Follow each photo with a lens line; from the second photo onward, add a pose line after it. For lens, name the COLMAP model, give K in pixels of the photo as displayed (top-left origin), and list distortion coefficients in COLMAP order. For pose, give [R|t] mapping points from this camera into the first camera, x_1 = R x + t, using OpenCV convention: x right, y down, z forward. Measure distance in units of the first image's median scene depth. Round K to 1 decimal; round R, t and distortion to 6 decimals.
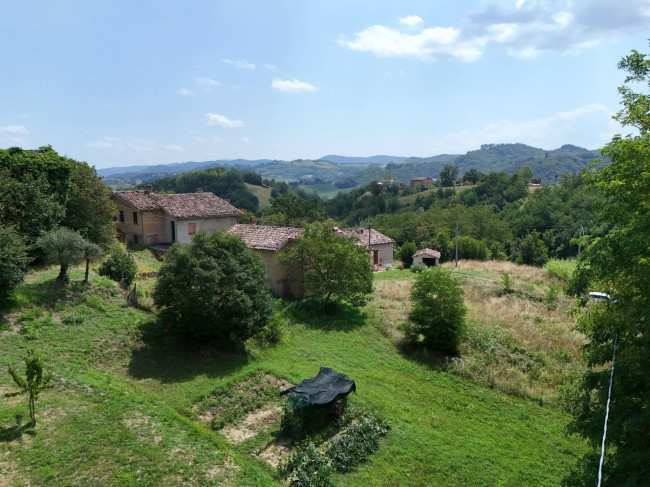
lens RADIAL K [[478.1, 0, 325.0], [0, 478.1, 243.5], [0, 0, 1]] dist [0.069370, -0.067528]
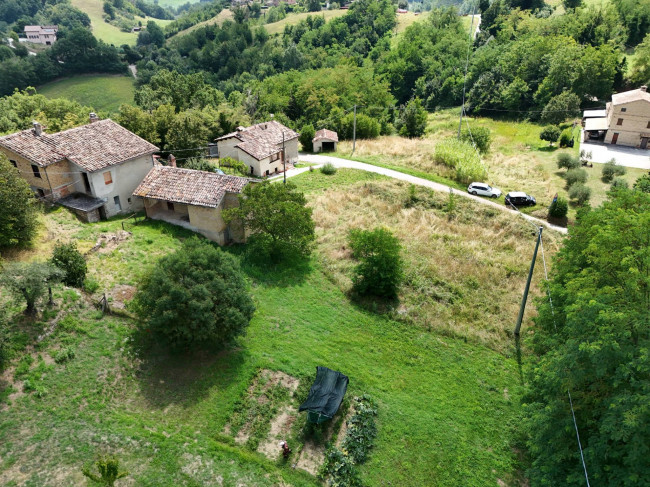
lens RADIAL K [[478.1, 0, 325.0], [0, 478.1, 243.5], [0, 0, 1]] dist [0.069370, -0.067528]
pose [[0.958849, -0.131222, 0.251771, -0.128265], [0.031493, 0.930468, 0.365017, -0.238427], [-0.282163, -0.342067, 0.896311, 0.010570]]
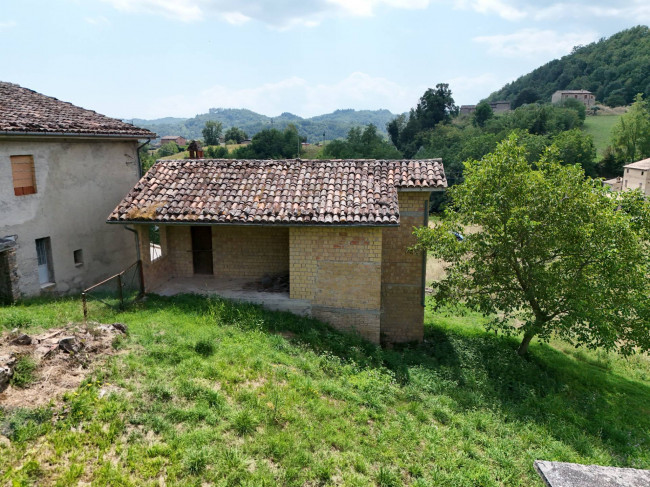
lens RADIAL K [[478.1, 0, 325.0], [0, 478.1, 243.5], [0, 0, 1]] dist [0.069370, -0.067528]
pose [[0.854167, -0.100468, 0.510201, -0.275773], [0.064523, 0.994053, 0.087725, -0.002854], [-0.515980, -0.042012, 0.855570, 0.646487]]
